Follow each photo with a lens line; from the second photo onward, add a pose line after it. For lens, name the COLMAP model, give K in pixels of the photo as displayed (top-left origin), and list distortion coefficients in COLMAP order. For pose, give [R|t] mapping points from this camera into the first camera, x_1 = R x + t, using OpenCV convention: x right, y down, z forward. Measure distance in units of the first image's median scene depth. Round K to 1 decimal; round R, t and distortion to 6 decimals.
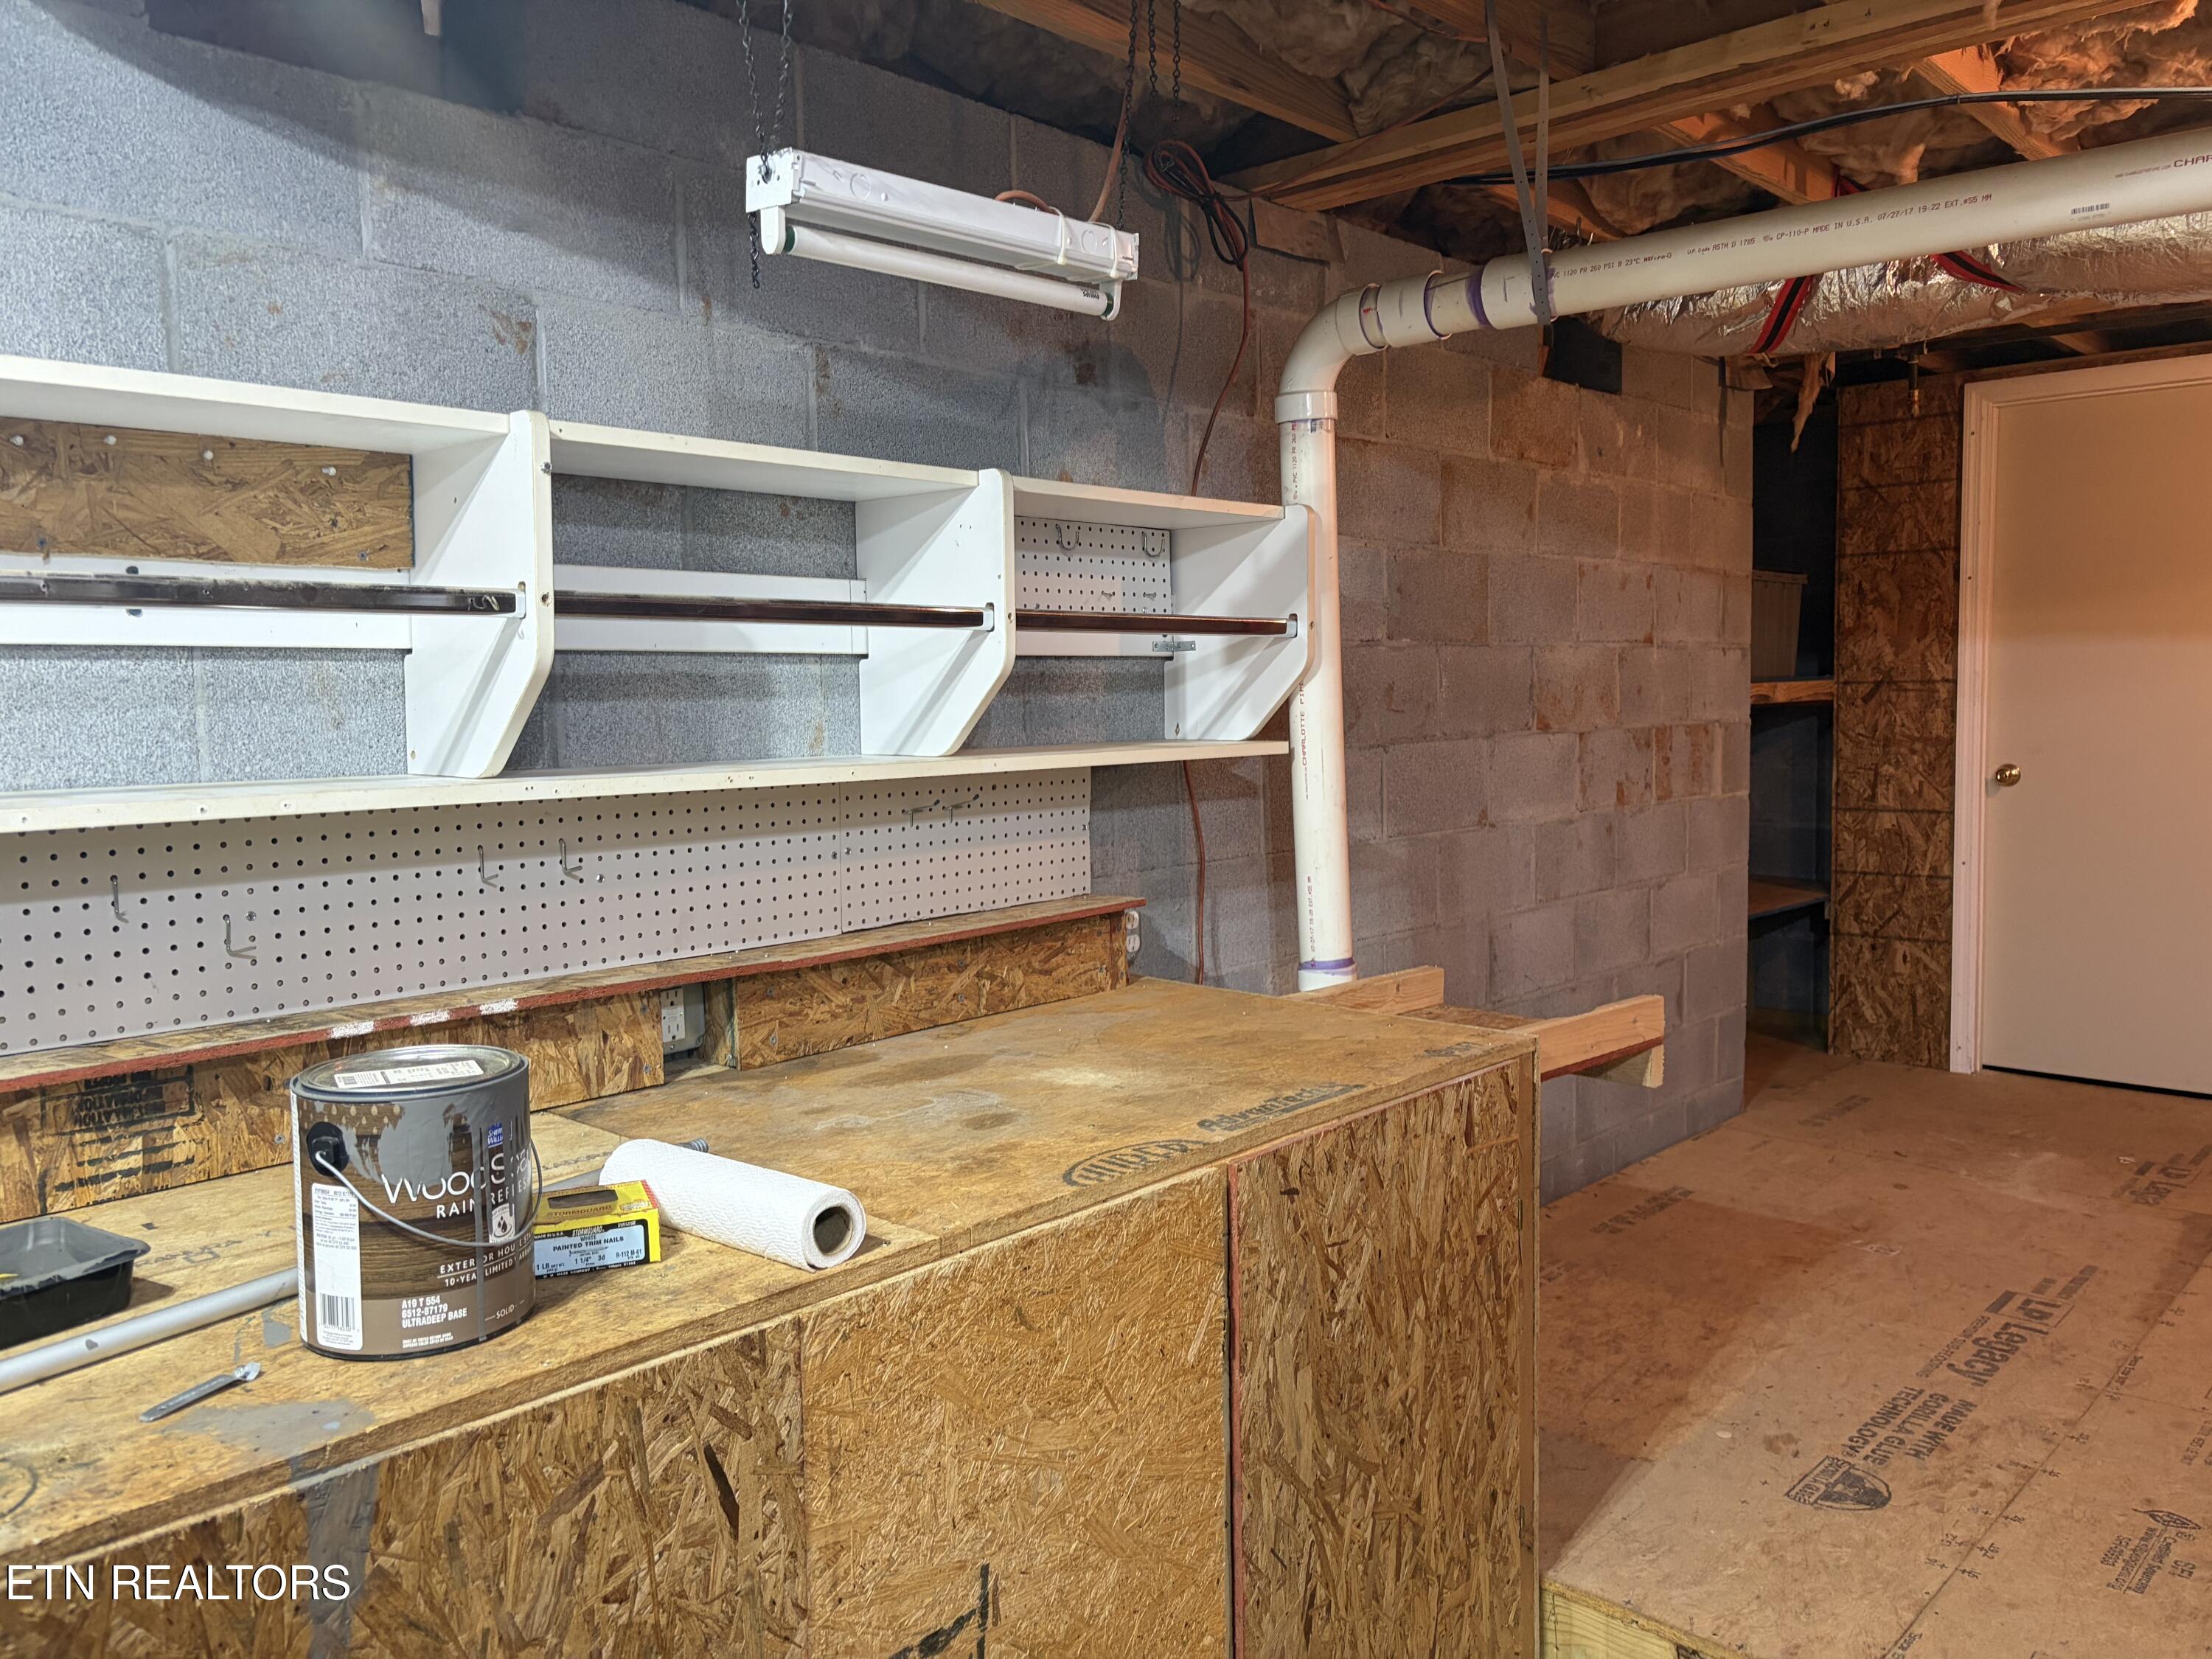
lens RADIAL K [[1662.4, 0, 1107.9], [0, 1662.4, 808.6], [0, 0, 1]] dist [0.051401, -0.057893]
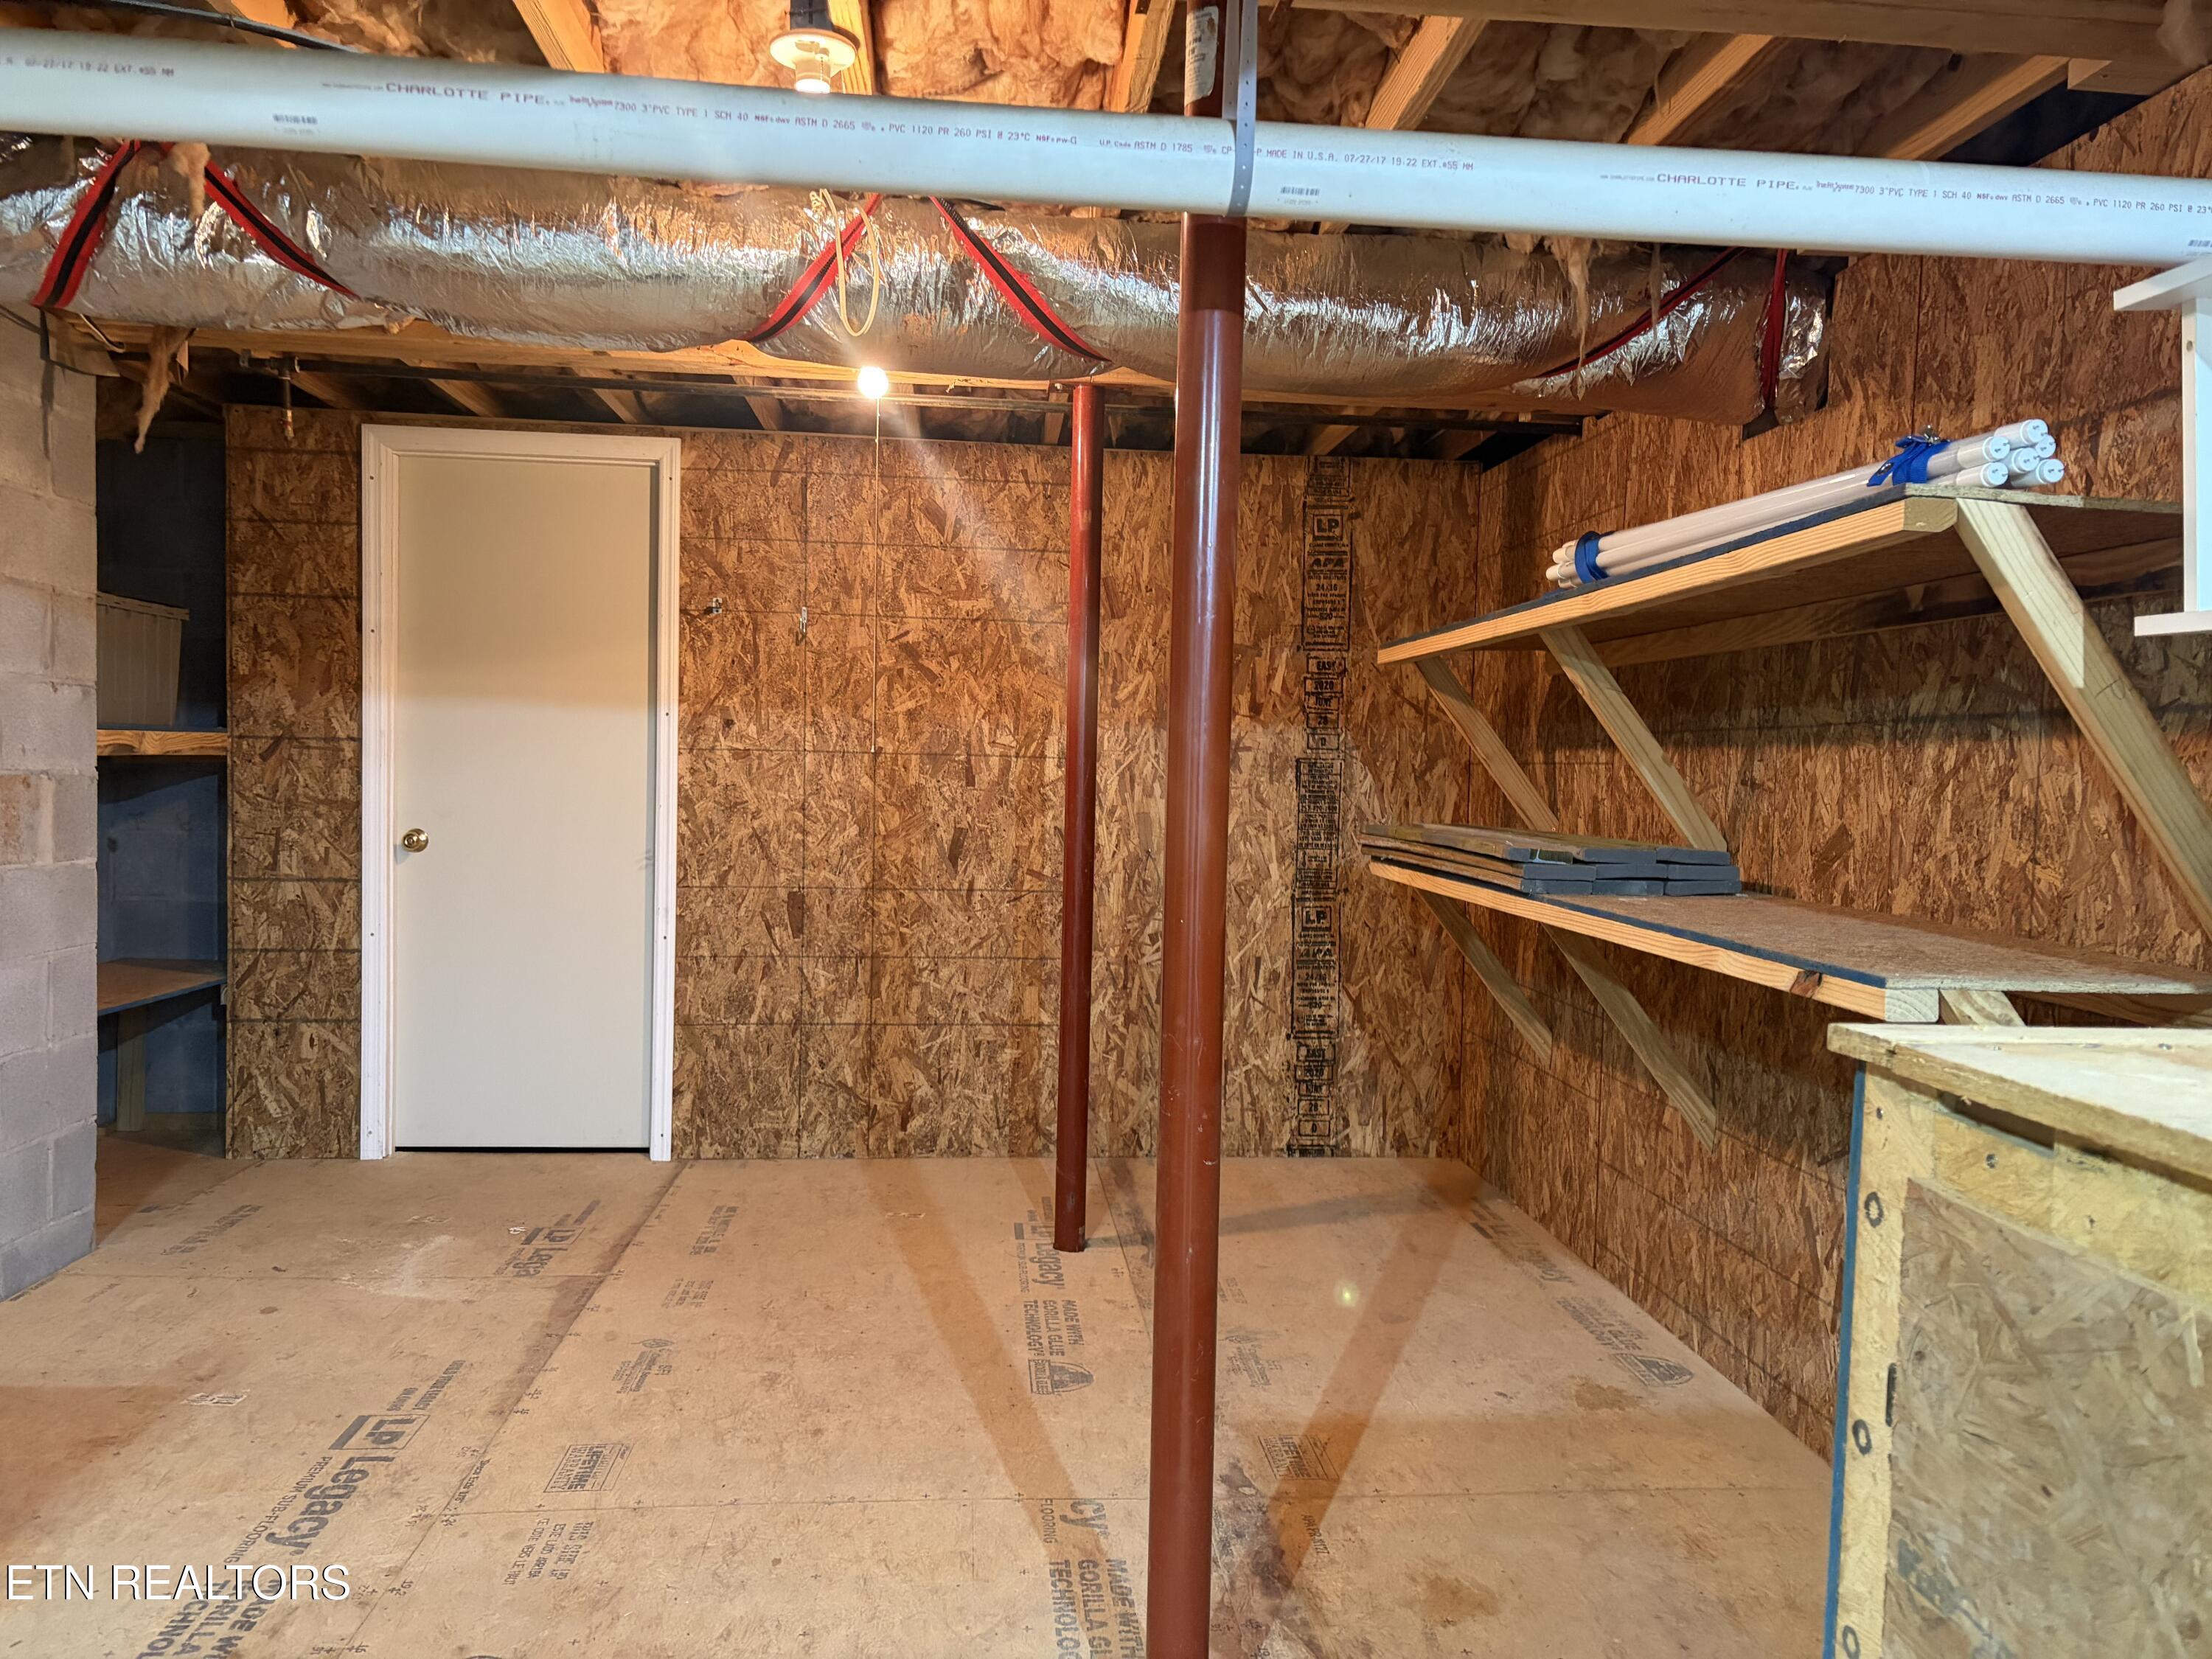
lens RADIAL K [[1662.4, 0, 1107.7], [0, 1662.4, 831.7], [0, 0, 1]] dist [0.051401, -0.057893]
pose [[0.670775, 0.002289, 0.741658, 0.150579], [0.019720, 0.999587, -0.020921, 0.004833], [-0.741399, 0.028659, 0.670452, 0.110011]]
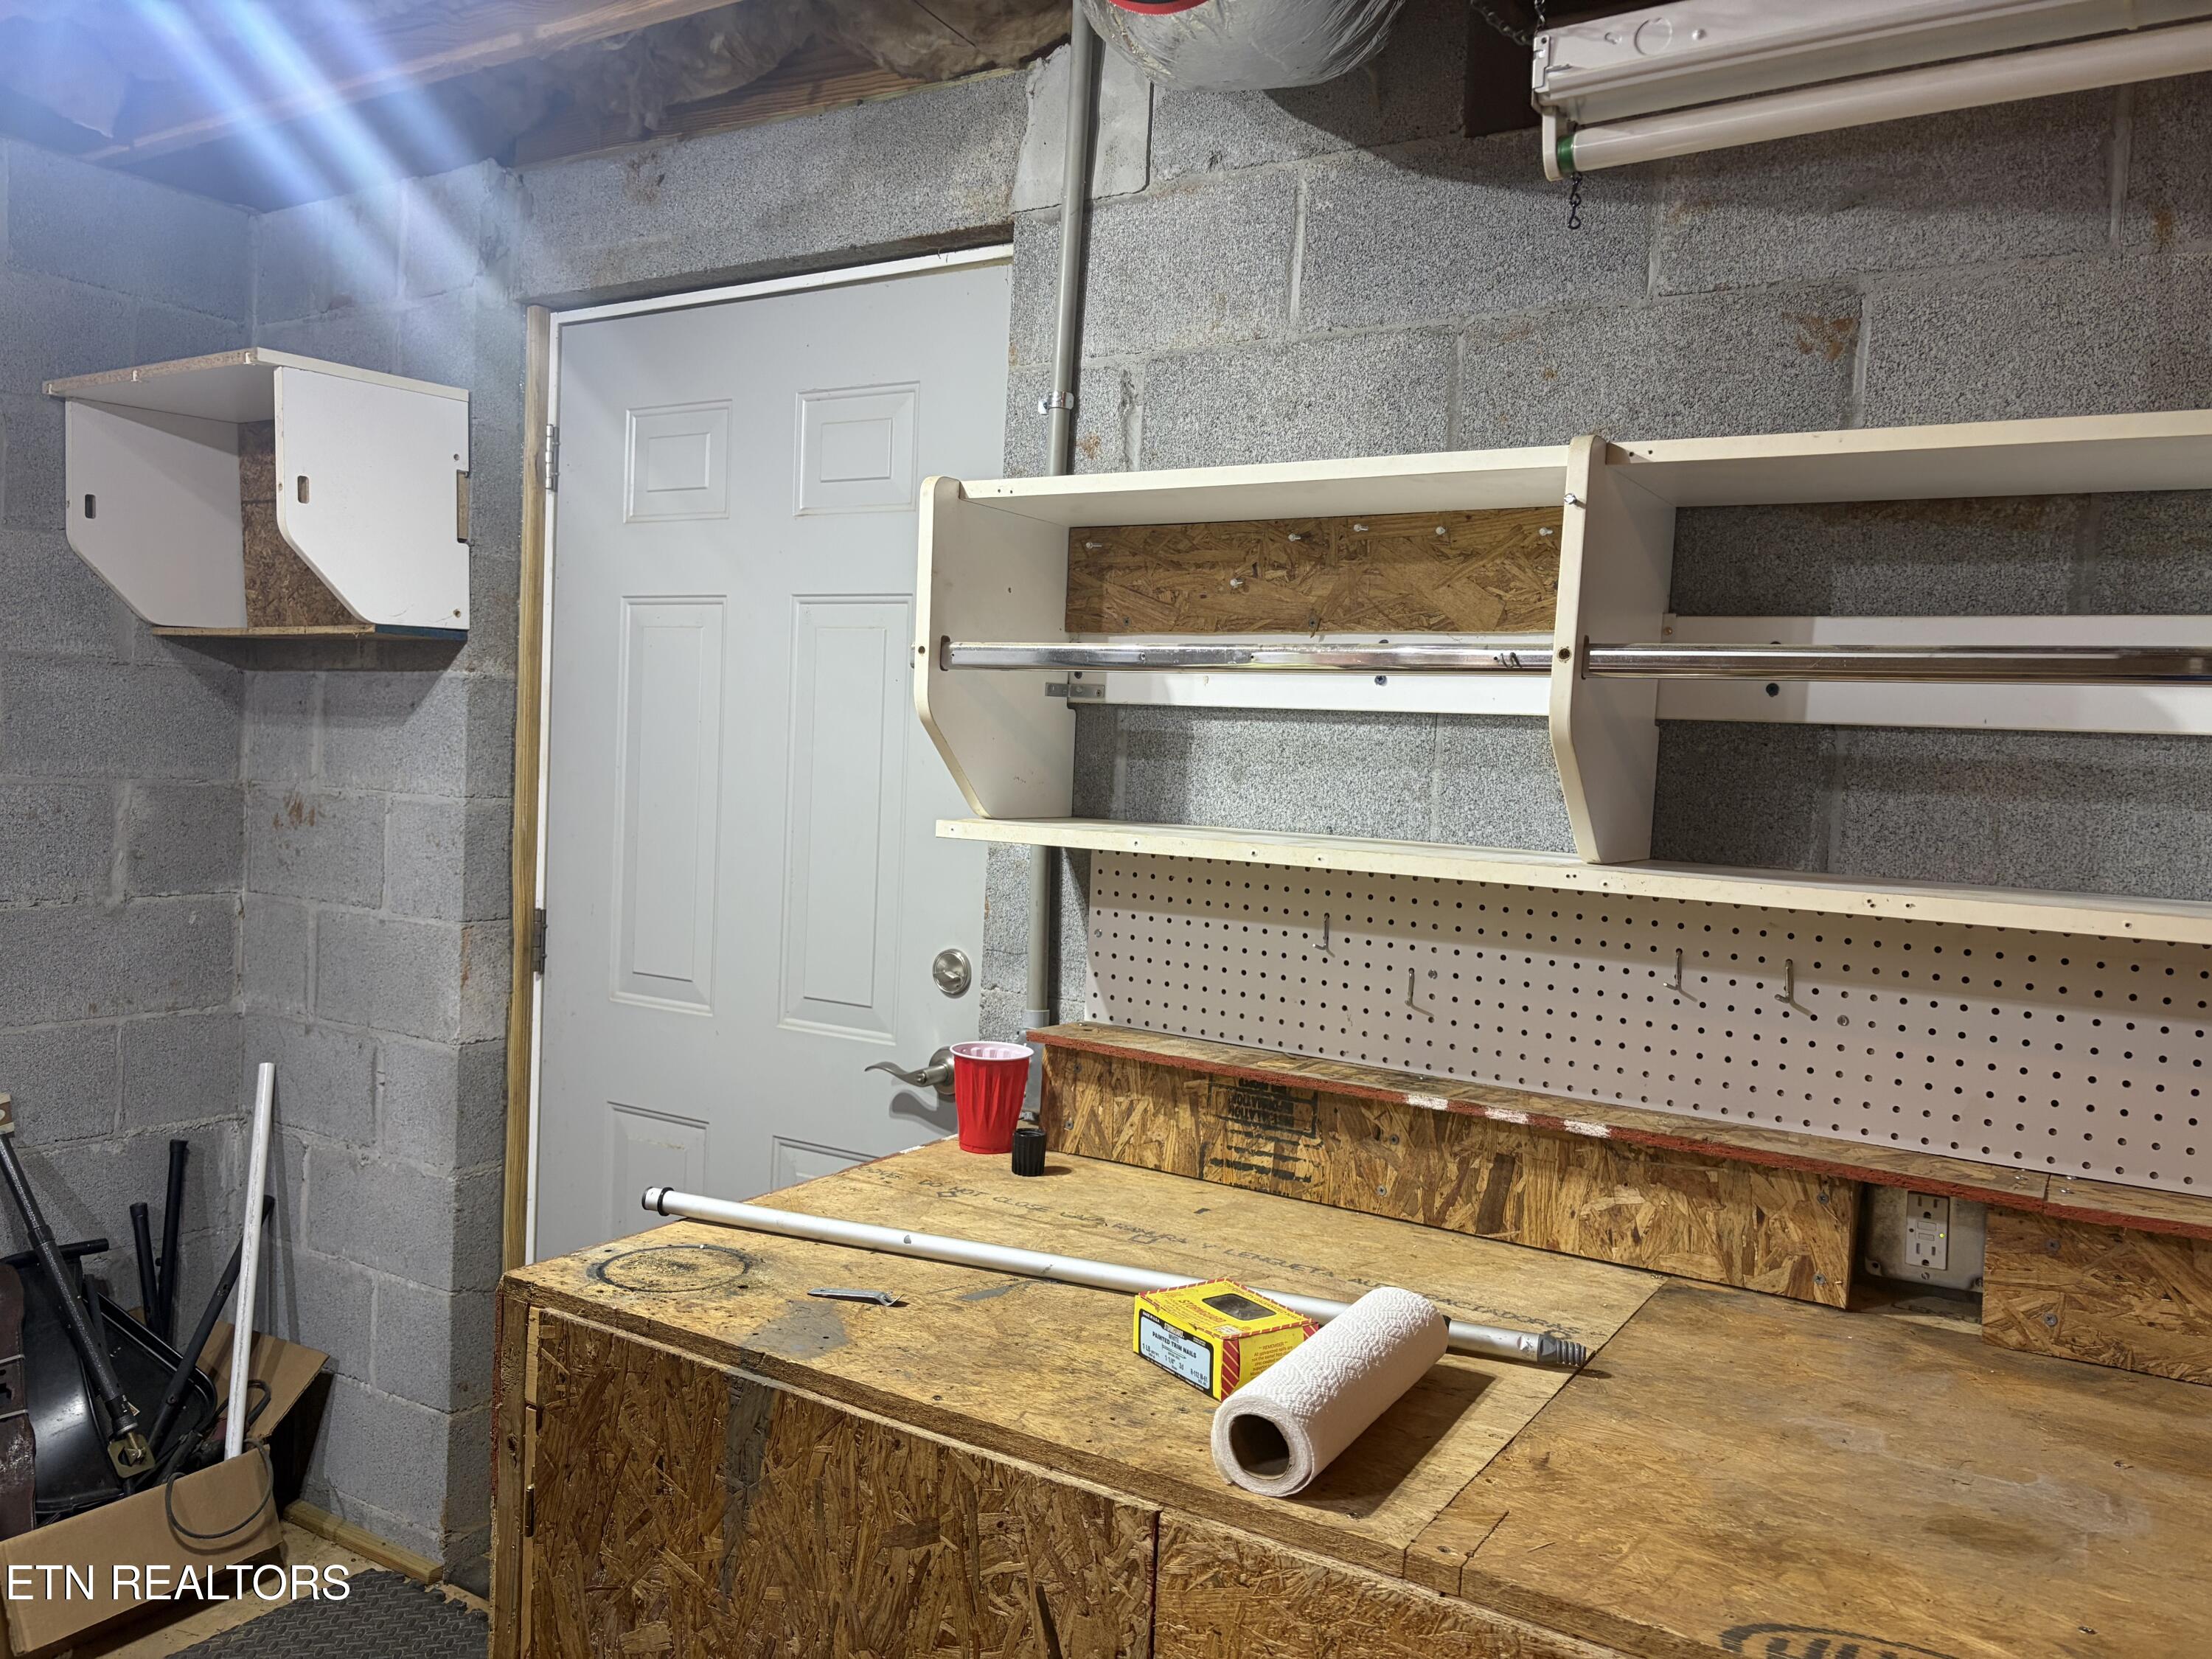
lens RADIAL K [[1662.4, 0, 1113.0], [0, 1662.4, 830.4], [0, 0, 1]] dist [0.051401, -0.057893]
pose [[0.195335, 0.066668, -0.978468, 0.215179], [-0.123206, 0.991451, 0.042956, -0.020840], [0.972967, 0.112163, 0.201879, 0.287978]]
